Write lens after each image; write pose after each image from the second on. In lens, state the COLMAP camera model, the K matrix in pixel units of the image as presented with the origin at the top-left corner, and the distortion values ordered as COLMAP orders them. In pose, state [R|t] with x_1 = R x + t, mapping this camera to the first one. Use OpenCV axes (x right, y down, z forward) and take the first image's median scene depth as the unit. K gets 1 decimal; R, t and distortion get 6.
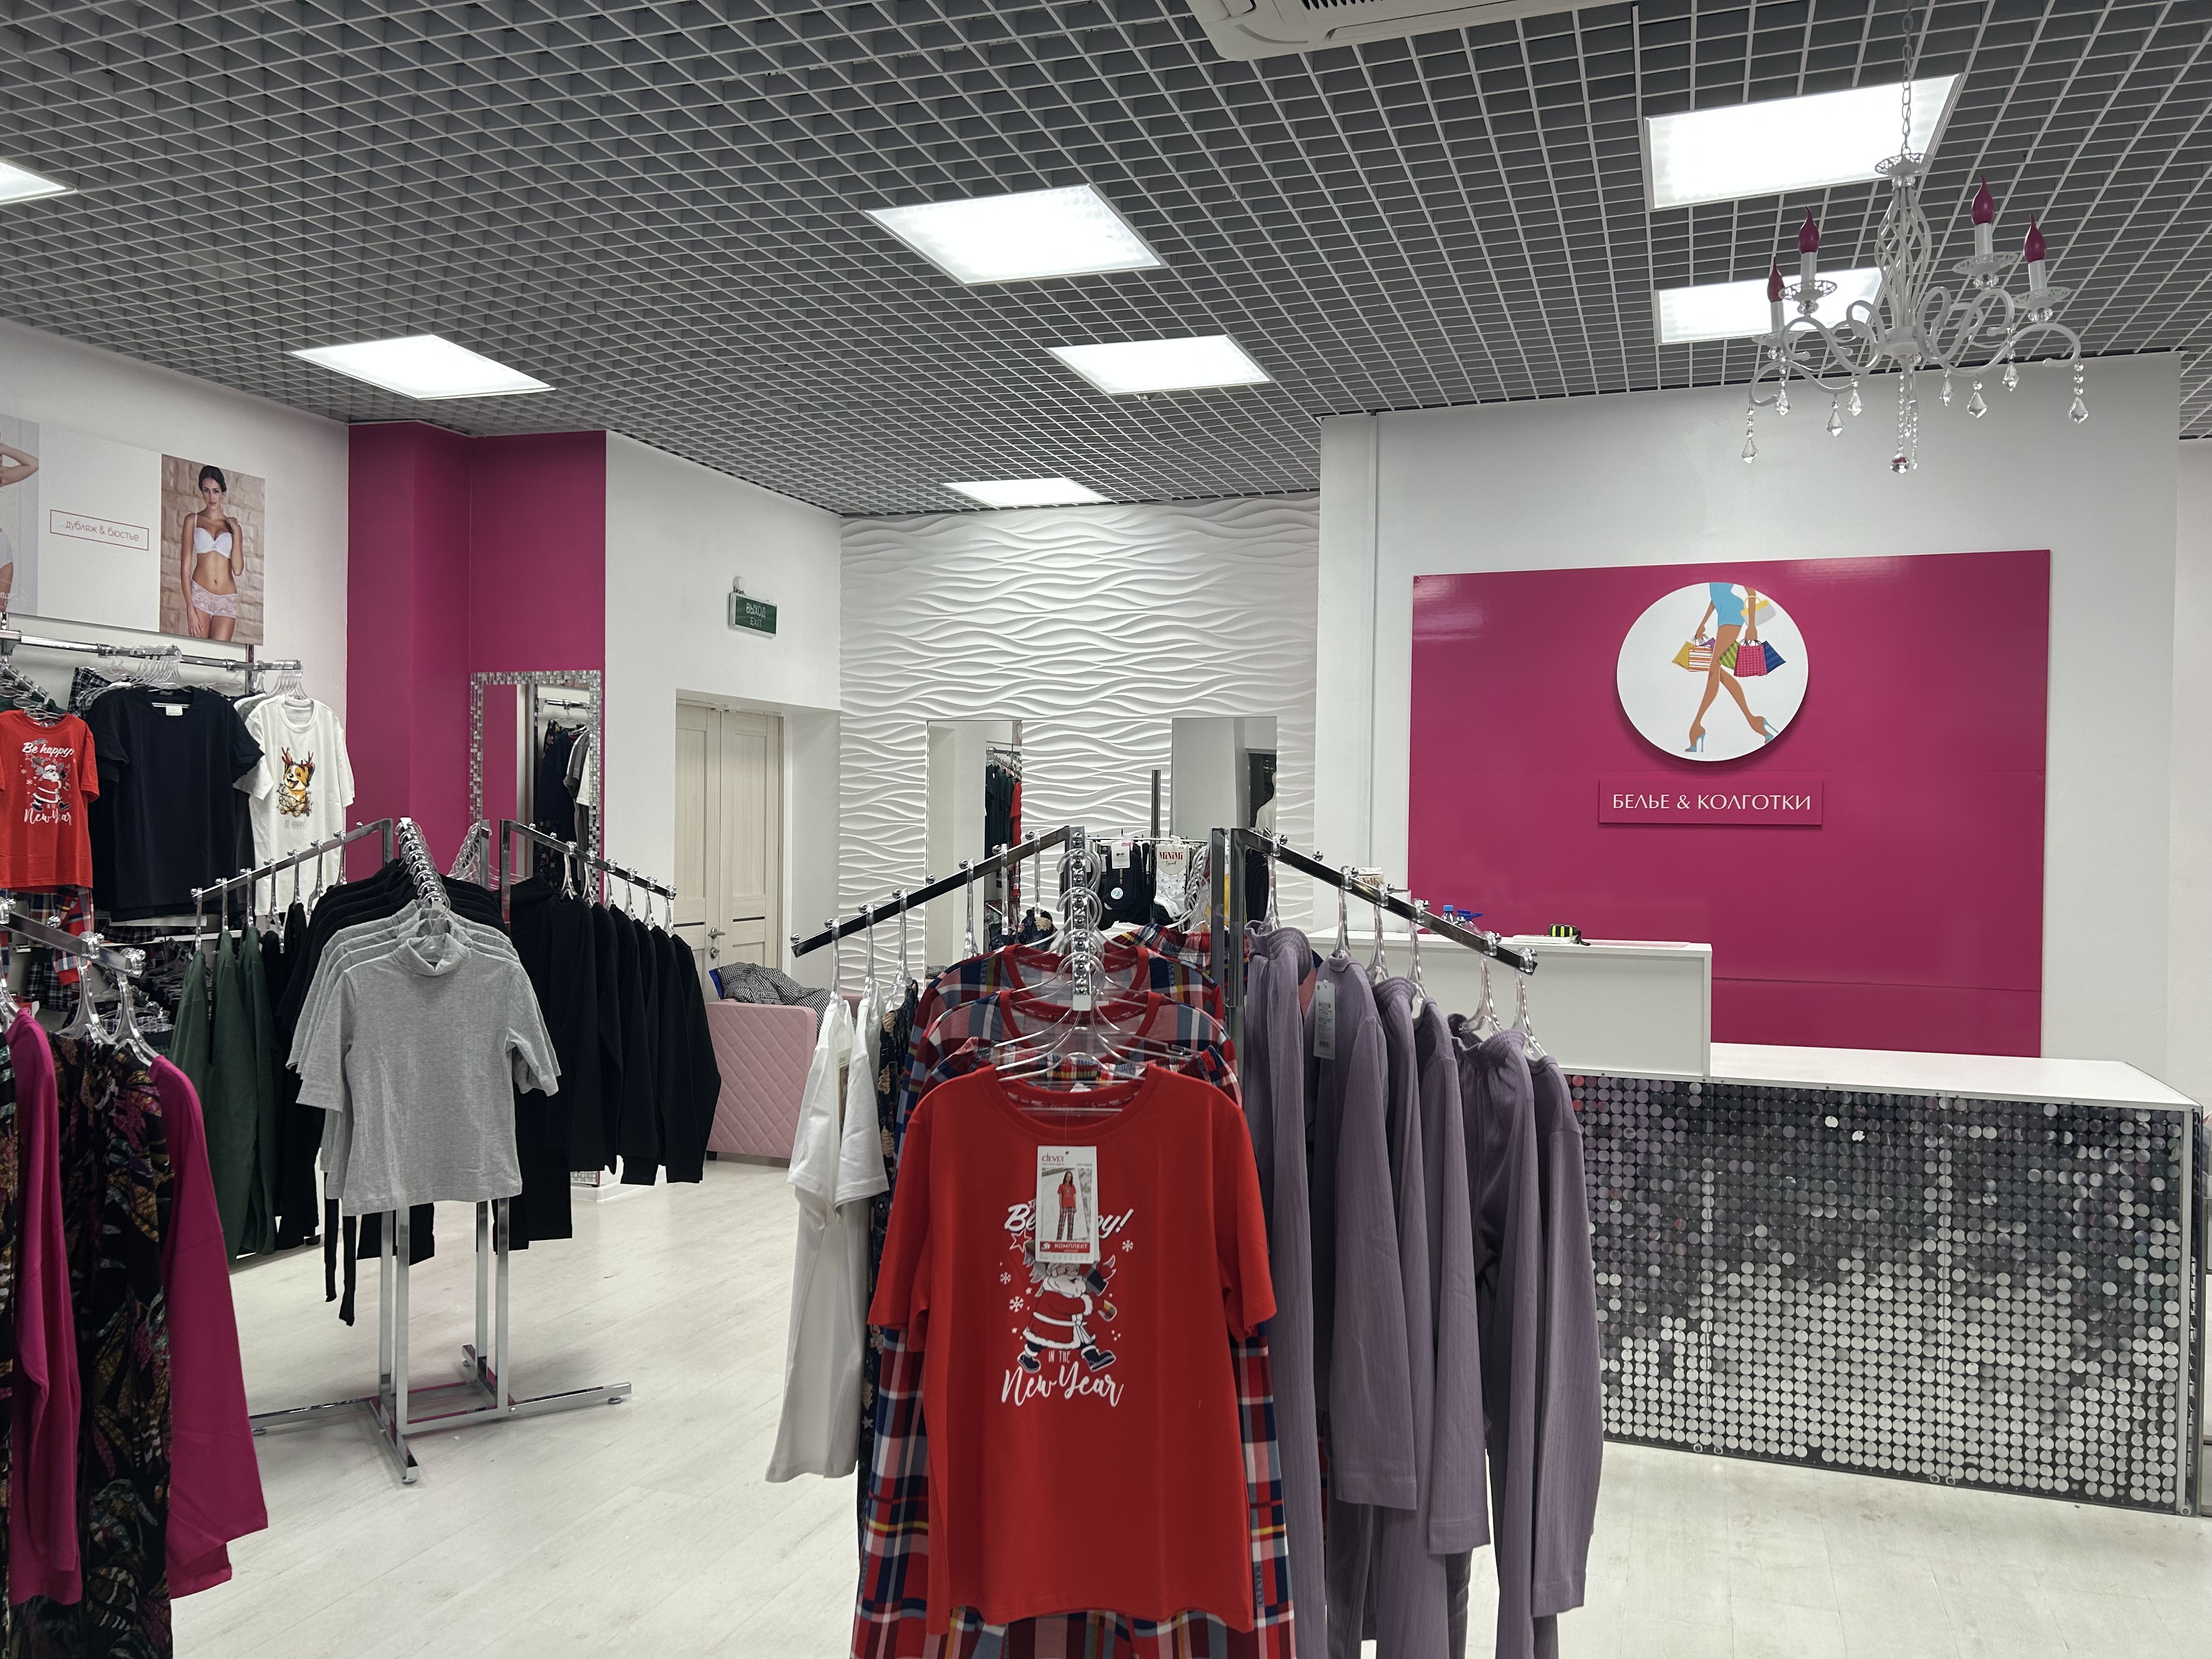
lens RADIAL K [[1652.5, 0, 1115.7], [0, 1652.5, 823.9], [0, 0, 1]] dist [0.009633, -0.016974]
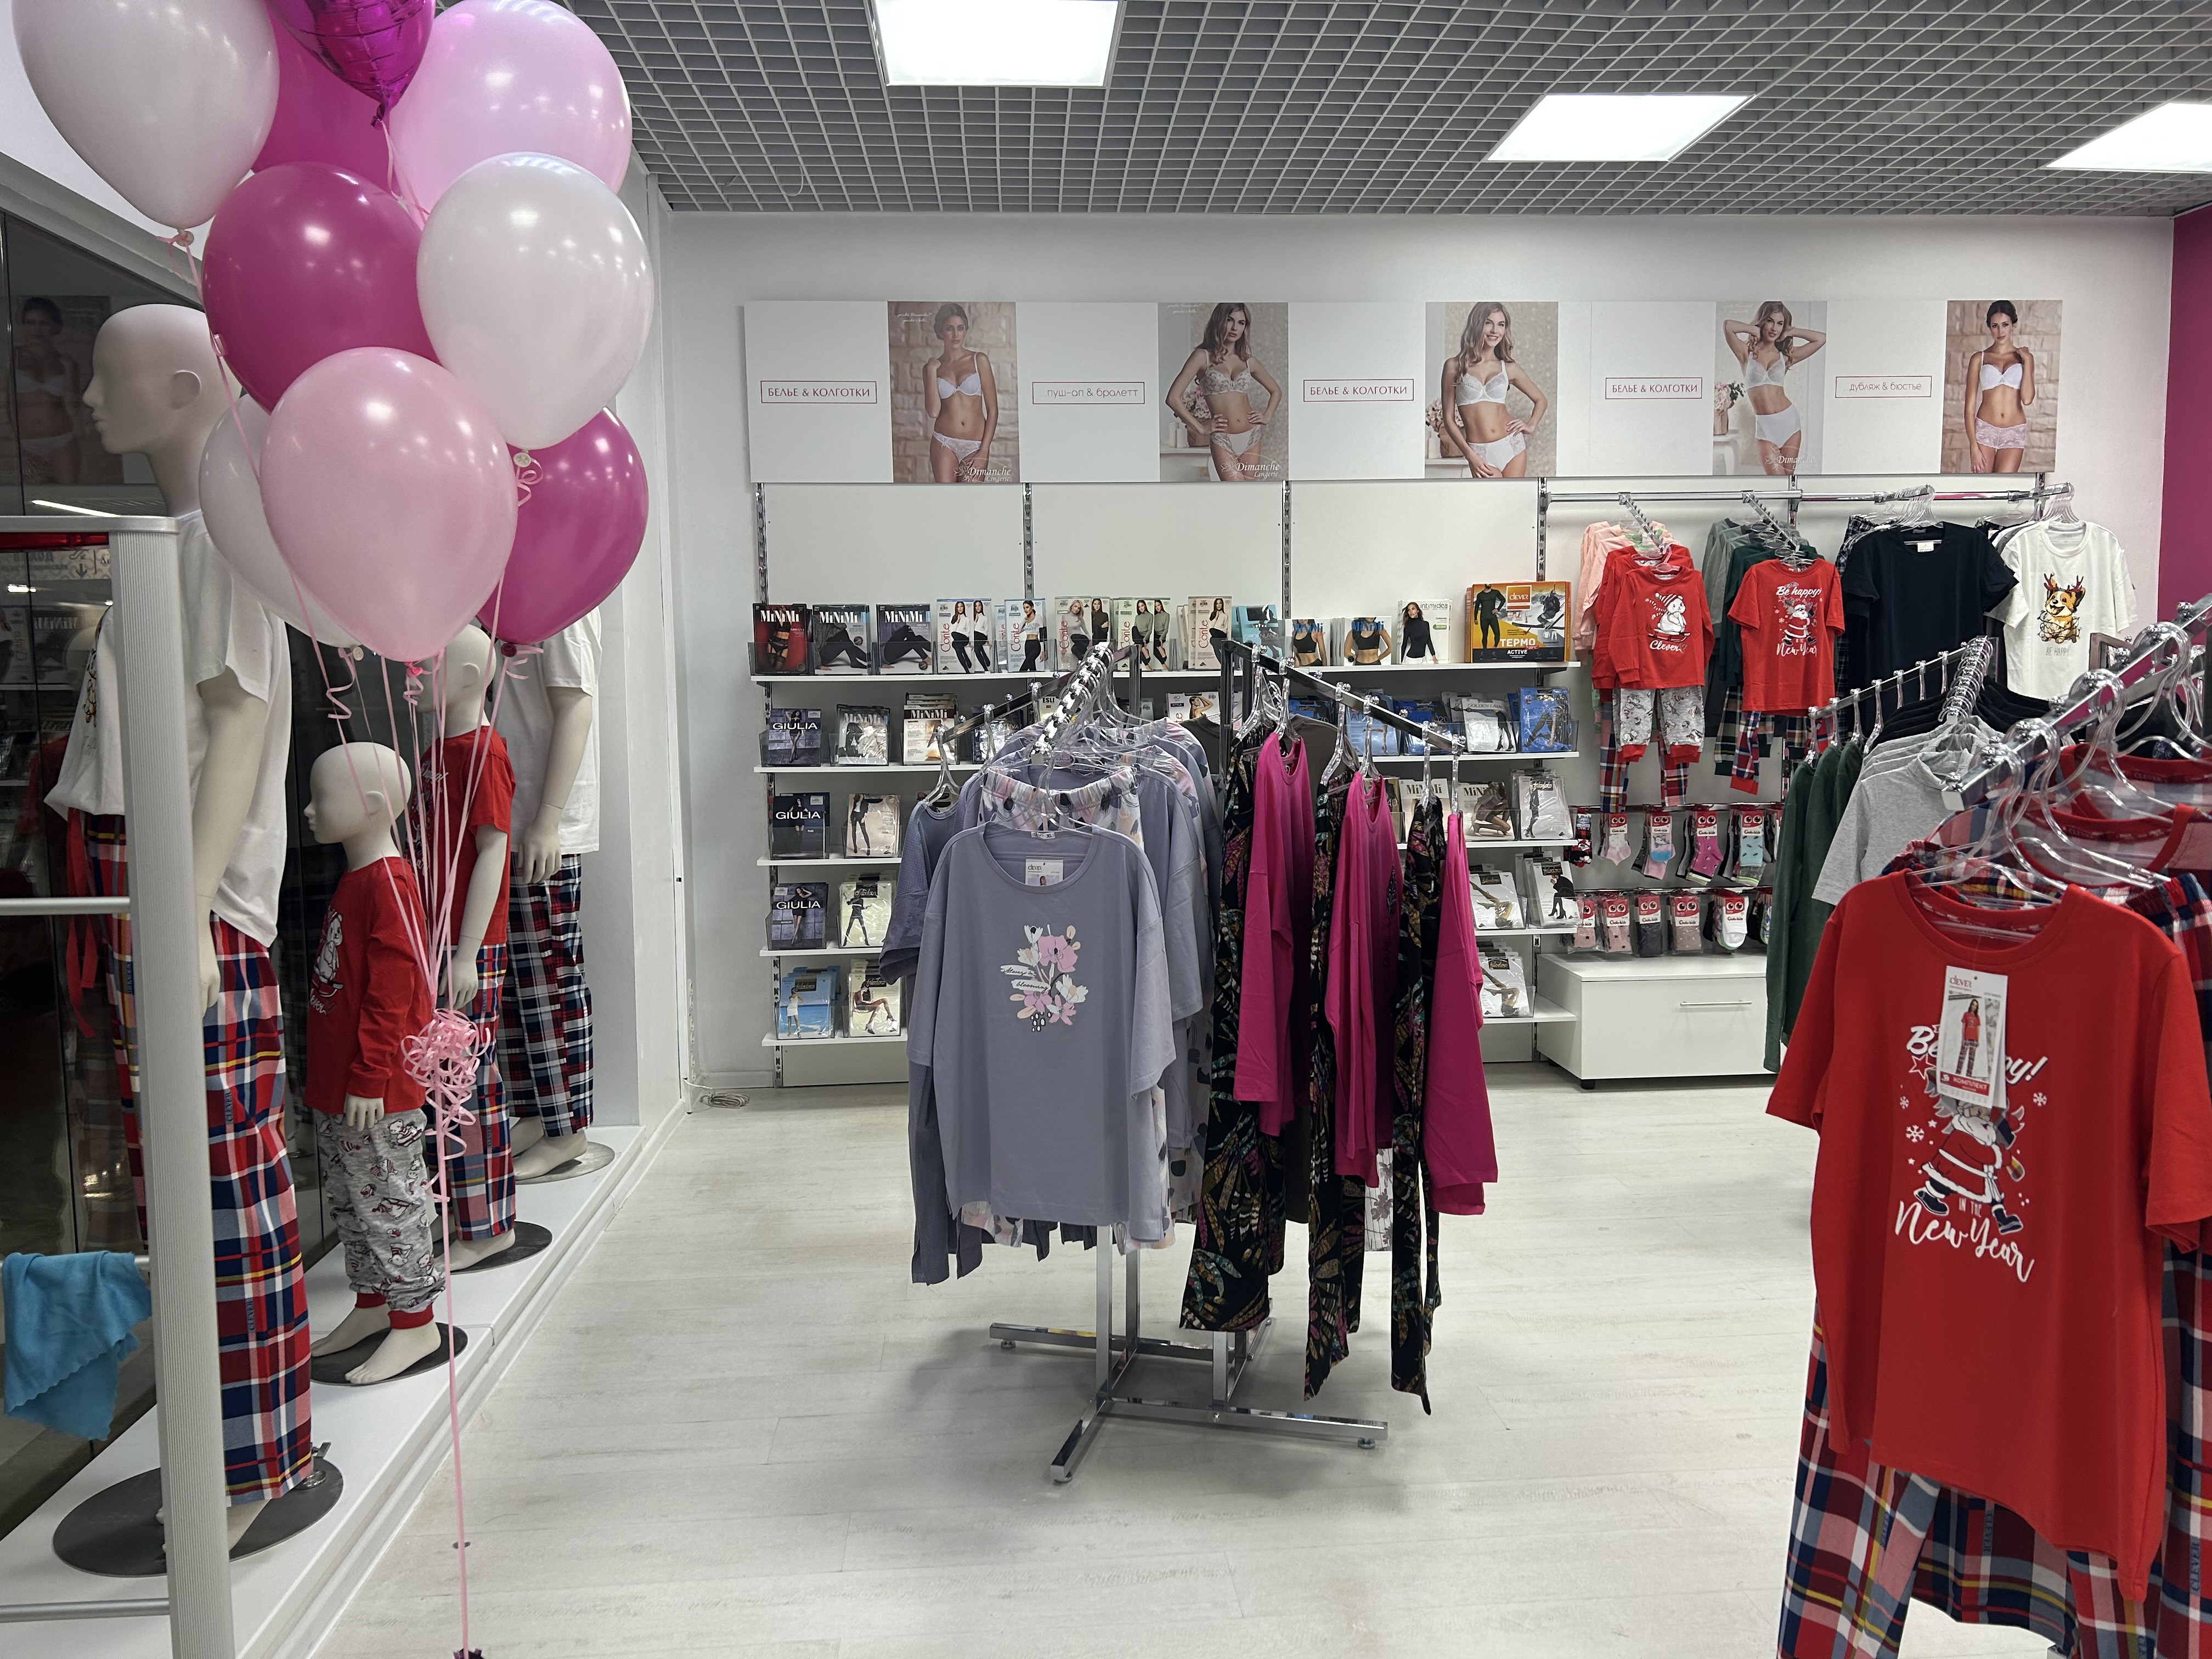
lens RADIAL K [[1652.5, 0, 1109.5], [0, 1652.5, 837.9], [0, 0, 1]] dist [0.009633, -0.016974]
pose [[0.379162, 0.070260, -0.922659, 0.245902], [0.021916, 0.996152, 0.084863, 0.017623], [0.925071, -0.052398, 0.376163, 0.107408]]
